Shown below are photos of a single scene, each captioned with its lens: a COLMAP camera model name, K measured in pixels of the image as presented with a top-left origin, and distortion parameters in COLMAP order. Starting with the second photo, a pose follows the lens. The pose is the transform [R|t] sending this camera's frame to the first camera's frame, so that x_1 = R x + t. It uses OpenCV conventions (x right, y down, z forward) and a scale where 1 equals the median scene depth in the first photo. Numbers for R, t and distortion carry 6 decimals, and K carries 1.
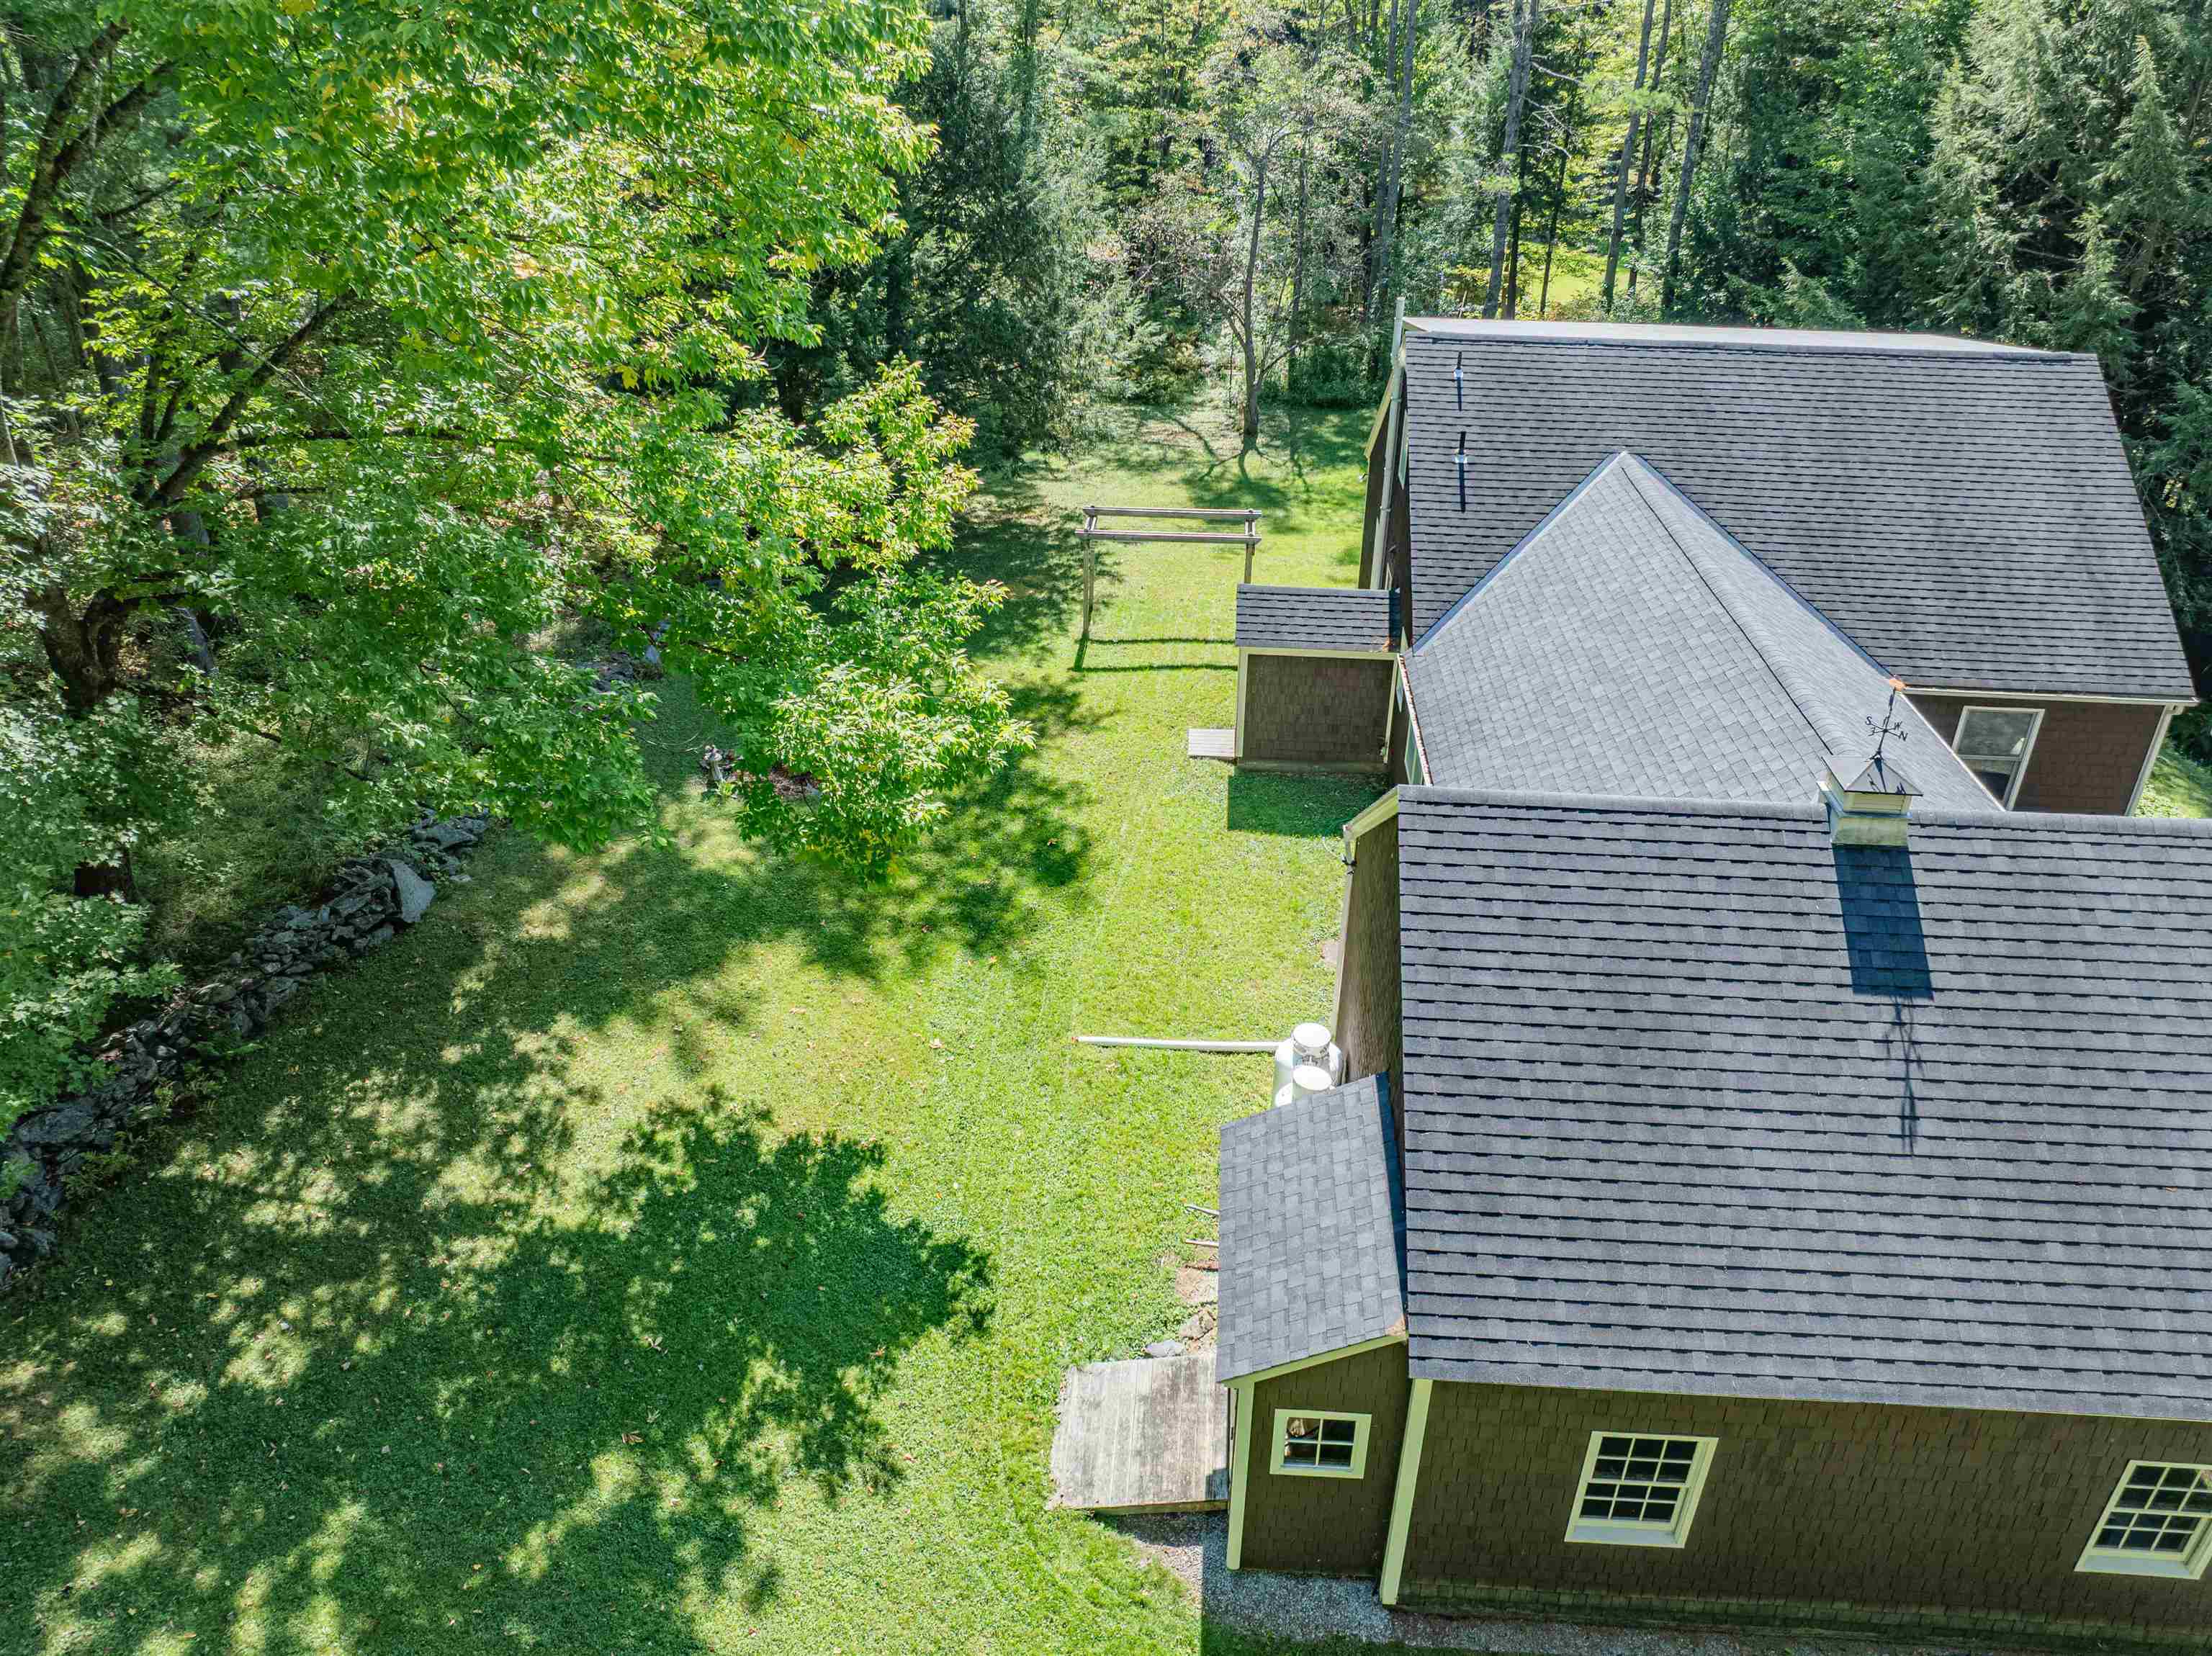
lens RADIAL K [[1569.8, 0, 1106.0], [0, 1569.8, 828.0], [0, 0, 1]] dist [-0.040261, 0.004223]
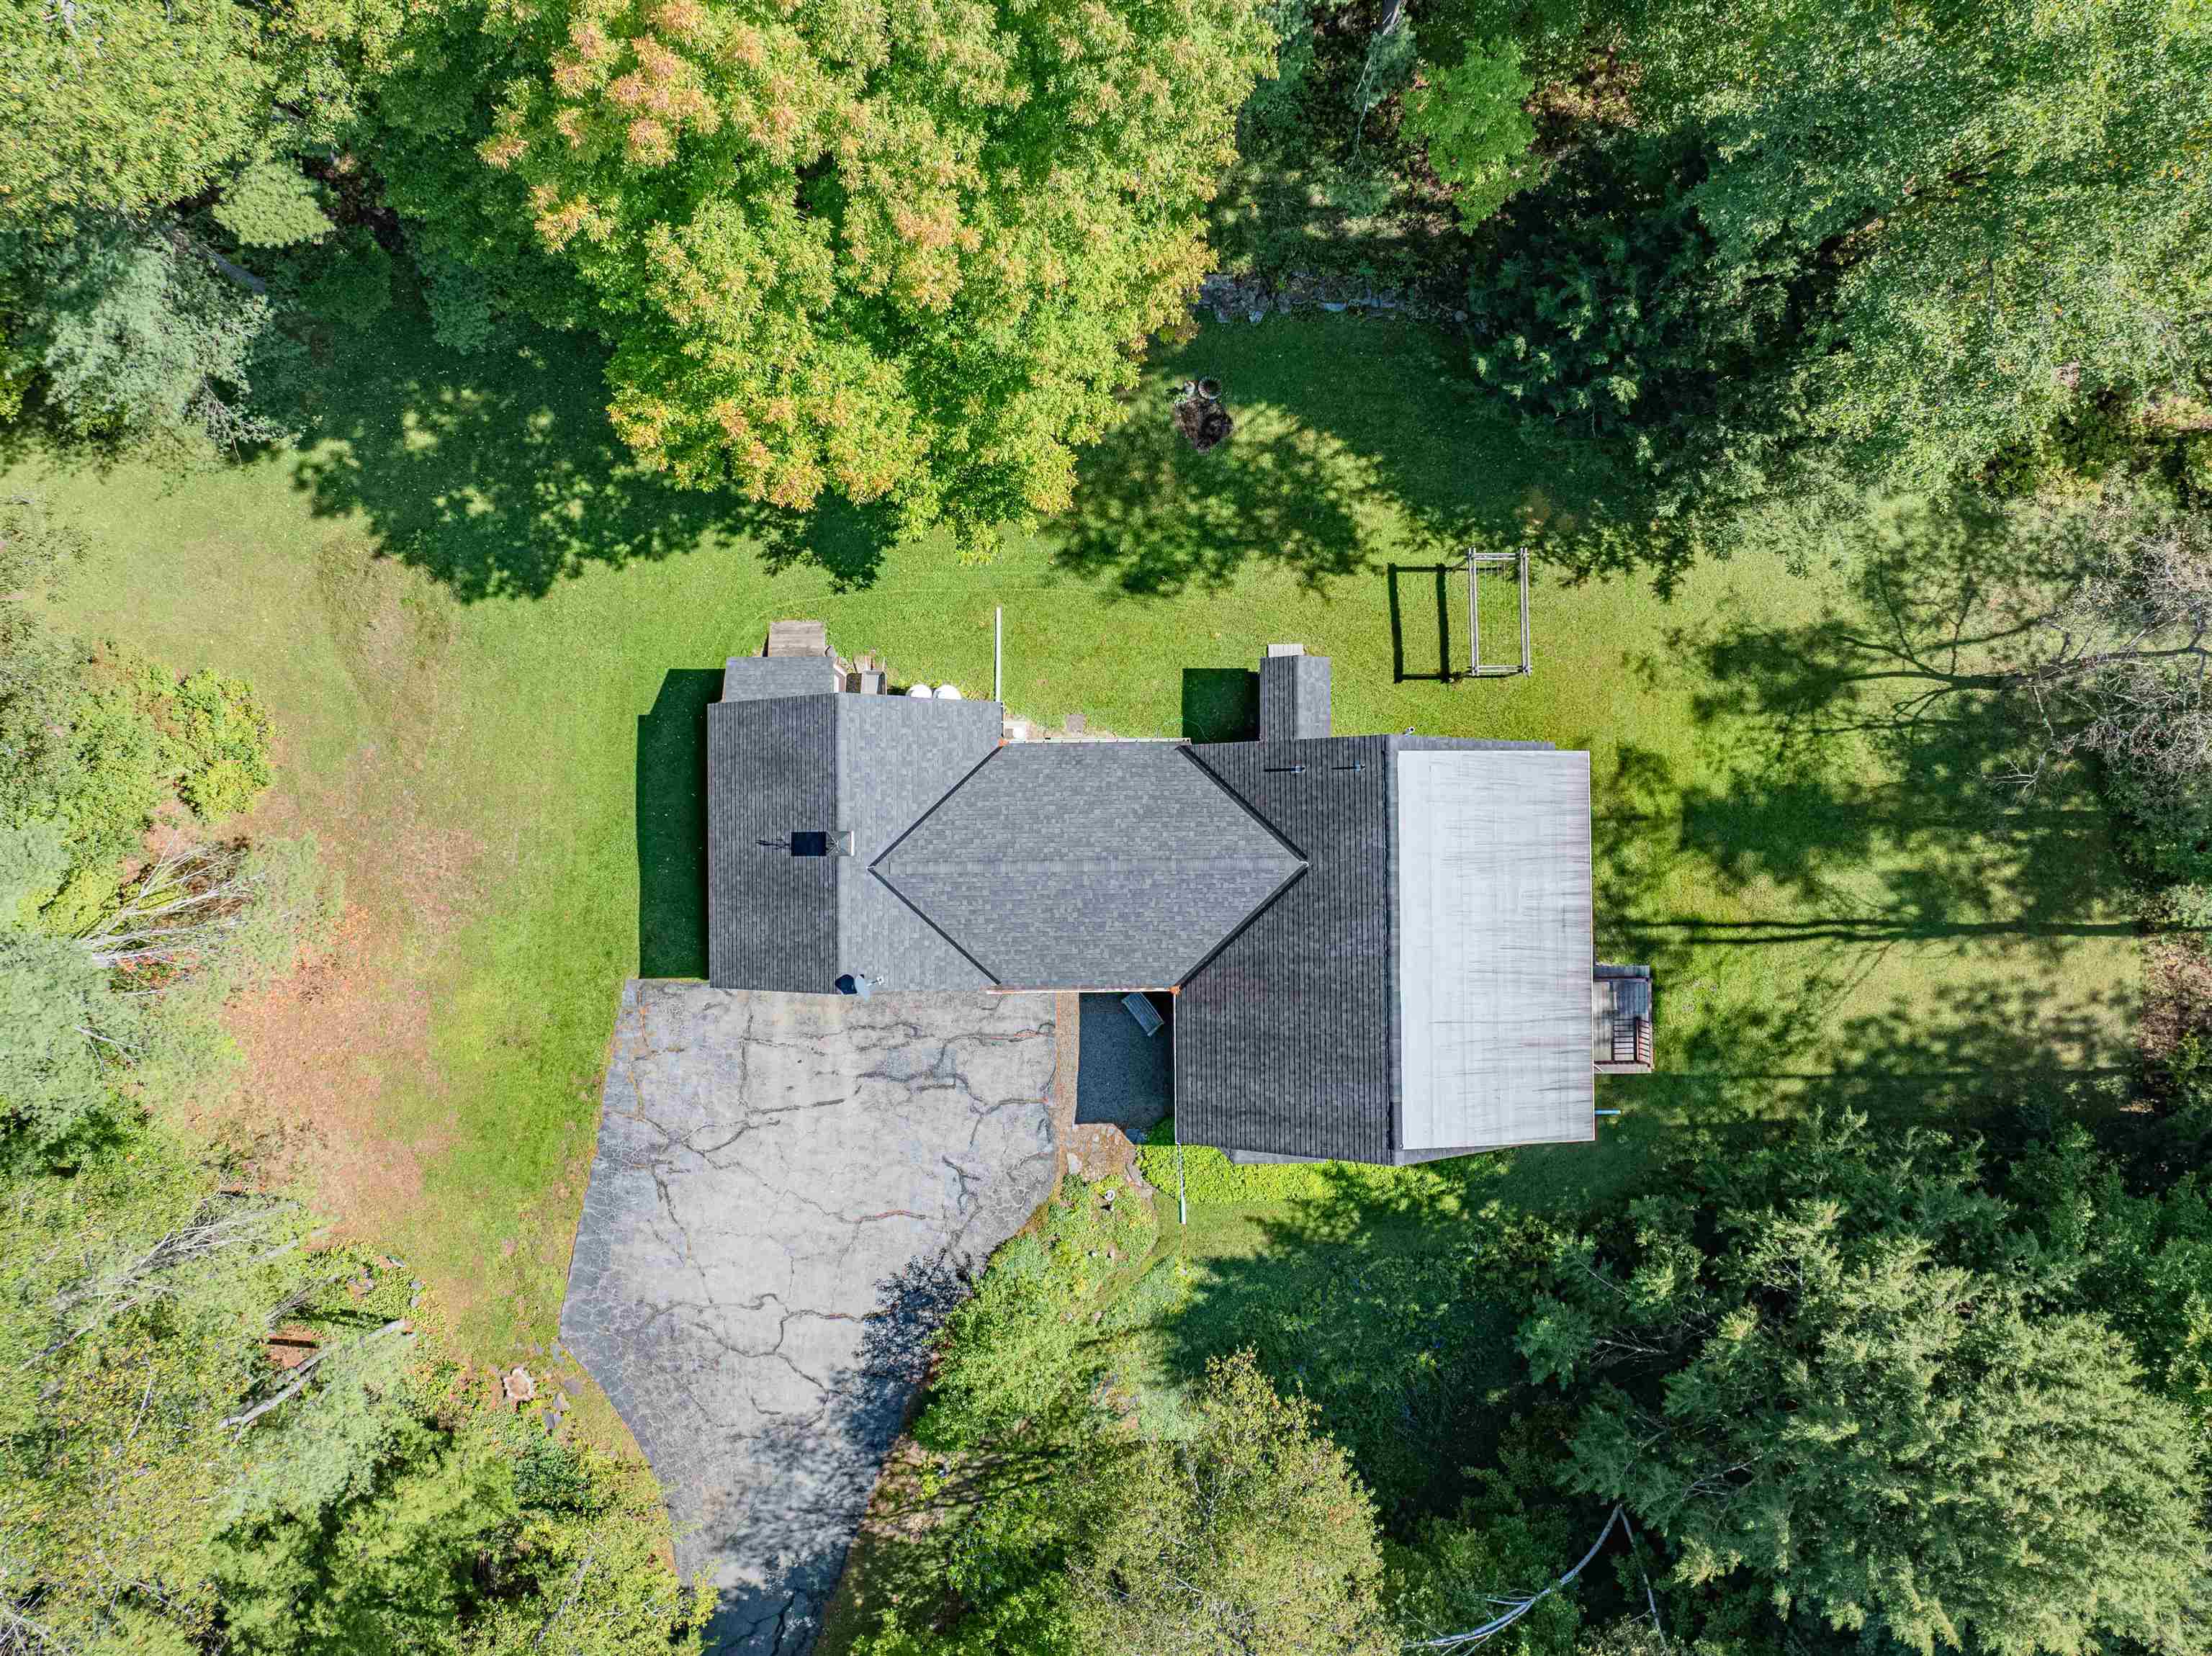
lens RADIAL K [[1569.8, 0, 1106.0], [0, 1569.8, 828.0], [0, 0, 1]] dist [-0.040261, 0.004223]
pose [[0.083987, 0.996135, -0.025702, 0.339200], [-0.499727, 0.064420, 0.863784, -1.718680], [0.862102, -0.059703, 0.503206, -0.053321]]
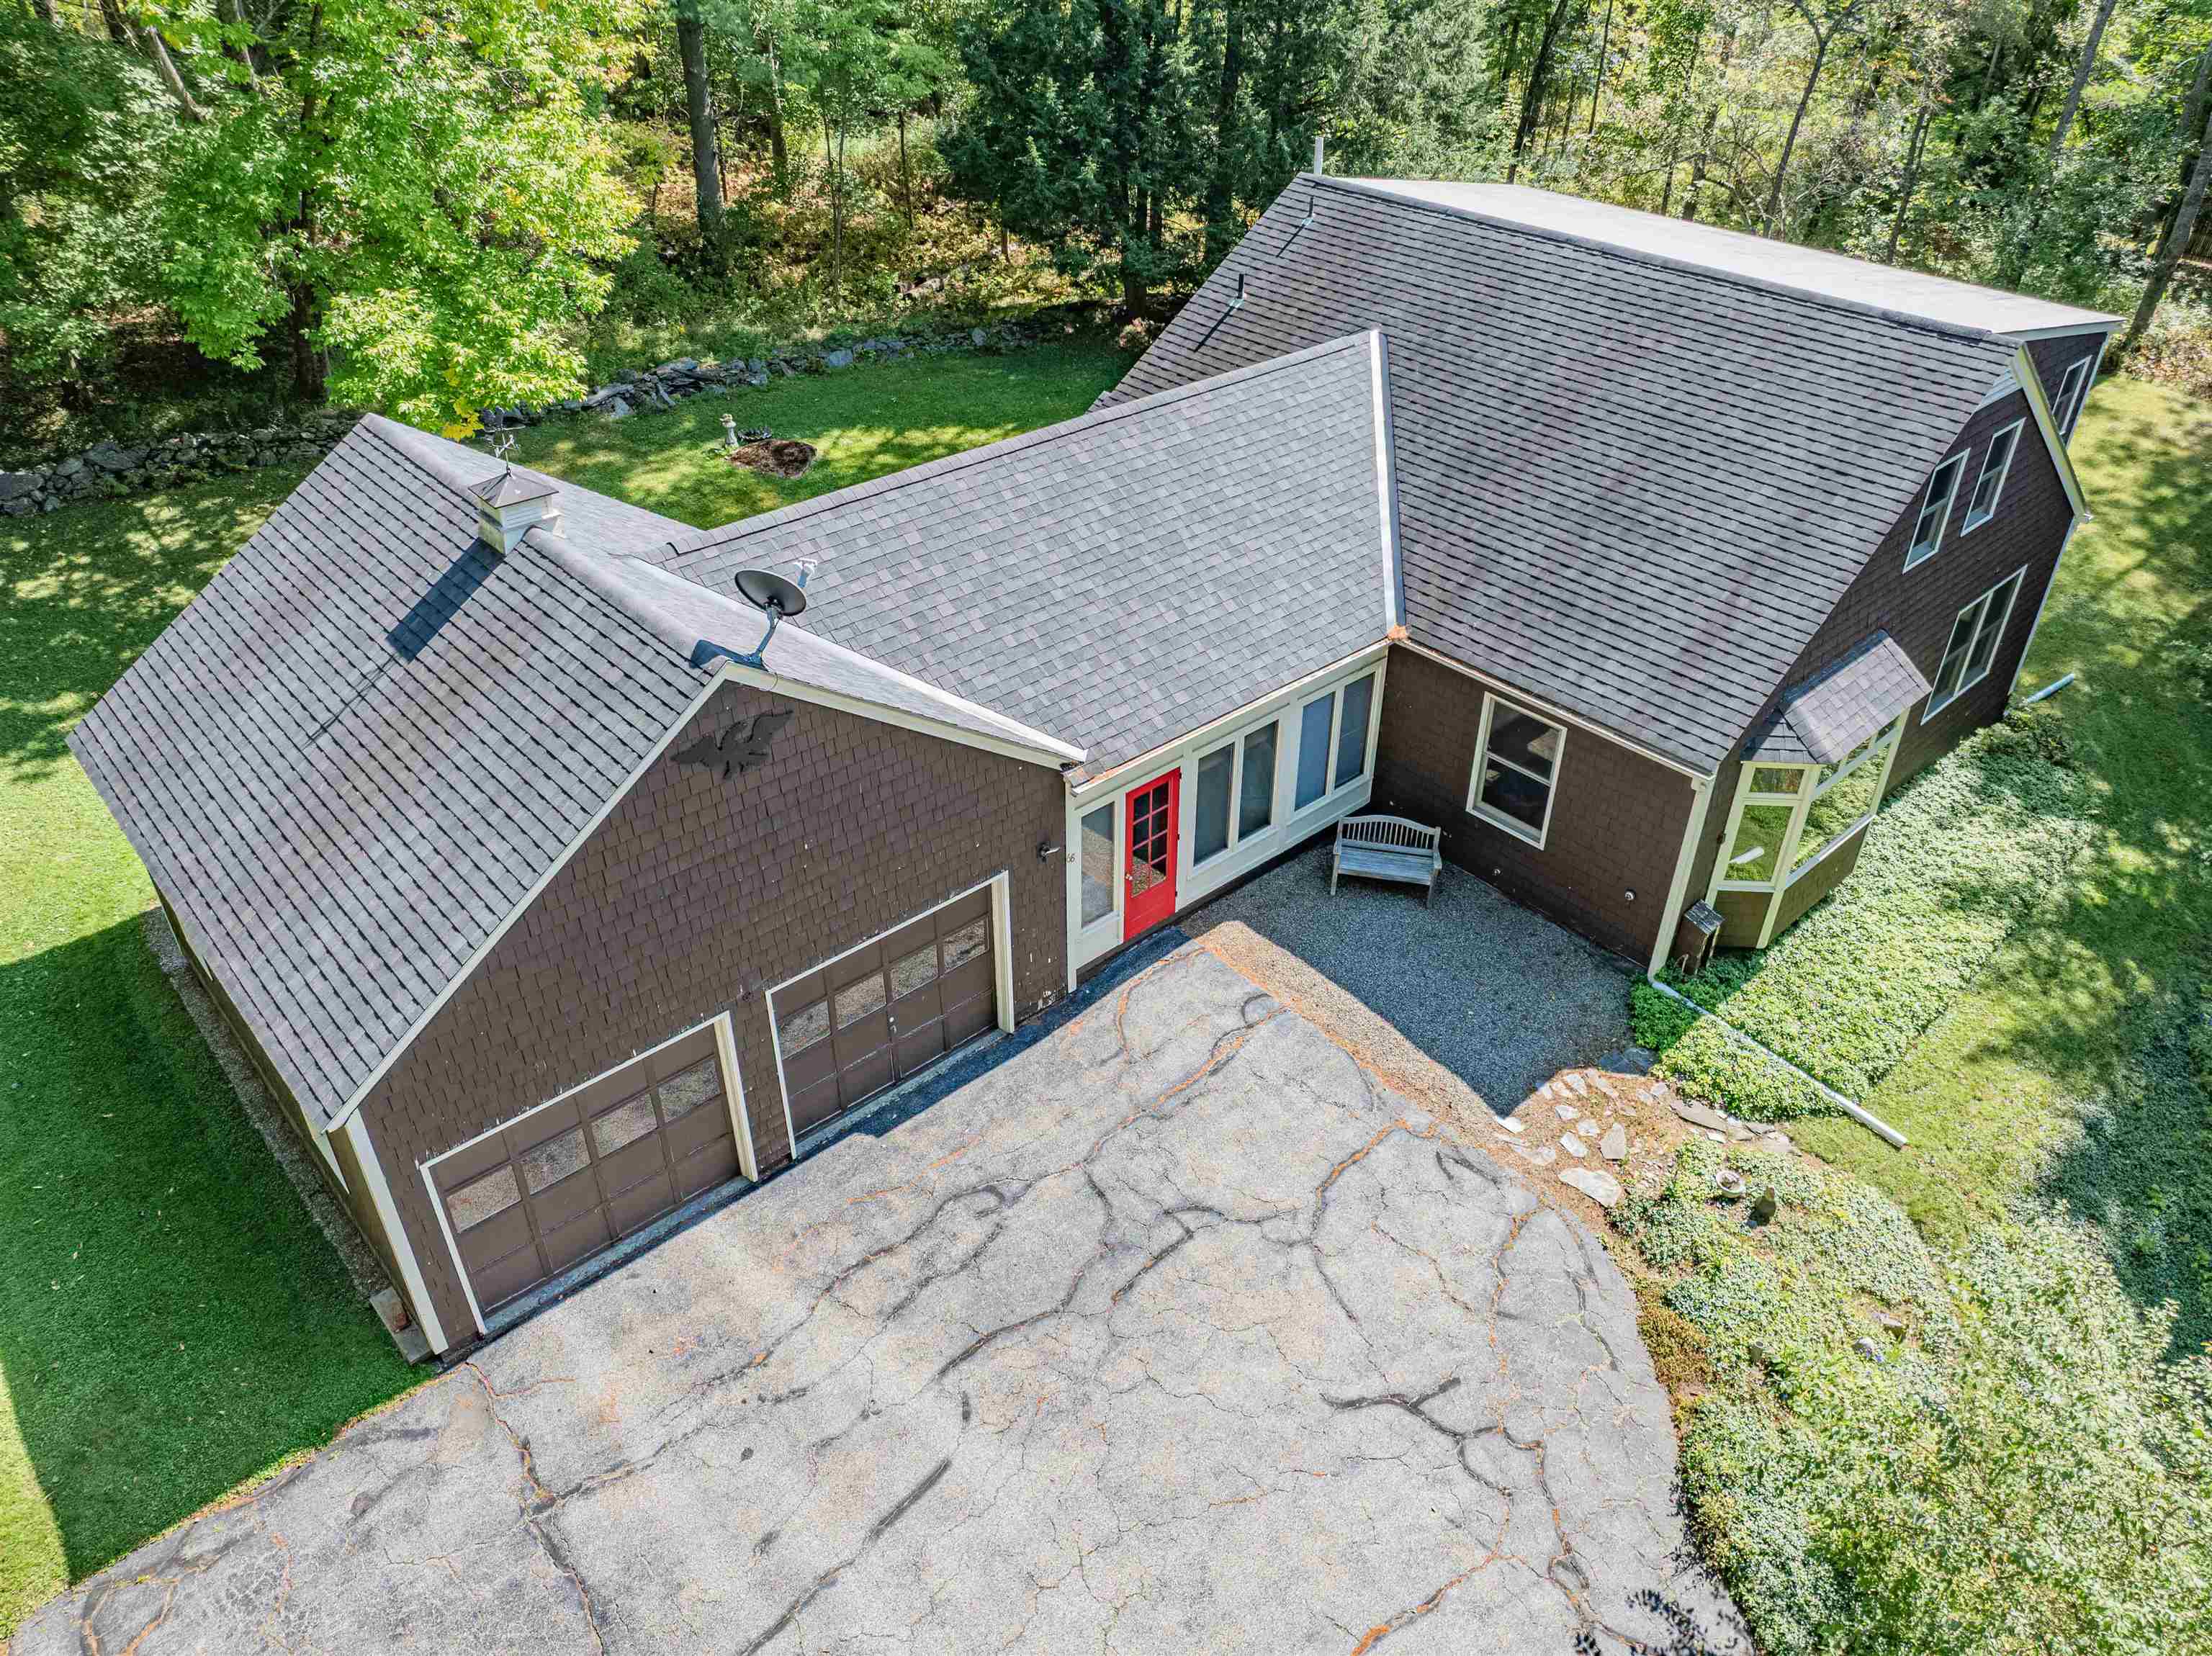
lens RADIAL K [[1569.8, 0, 1106.0], [0, 1569.8, 828.0], [0, 0, 1]] dist [-0.040261, 0.004223]
pose [[0.721702, 0.389748, -0.572051, 0.903393], [-0.345642, 0.918926, 0.190016, -0.100395], [0.599731, 0.060590, 0.797904, 0.210215]]
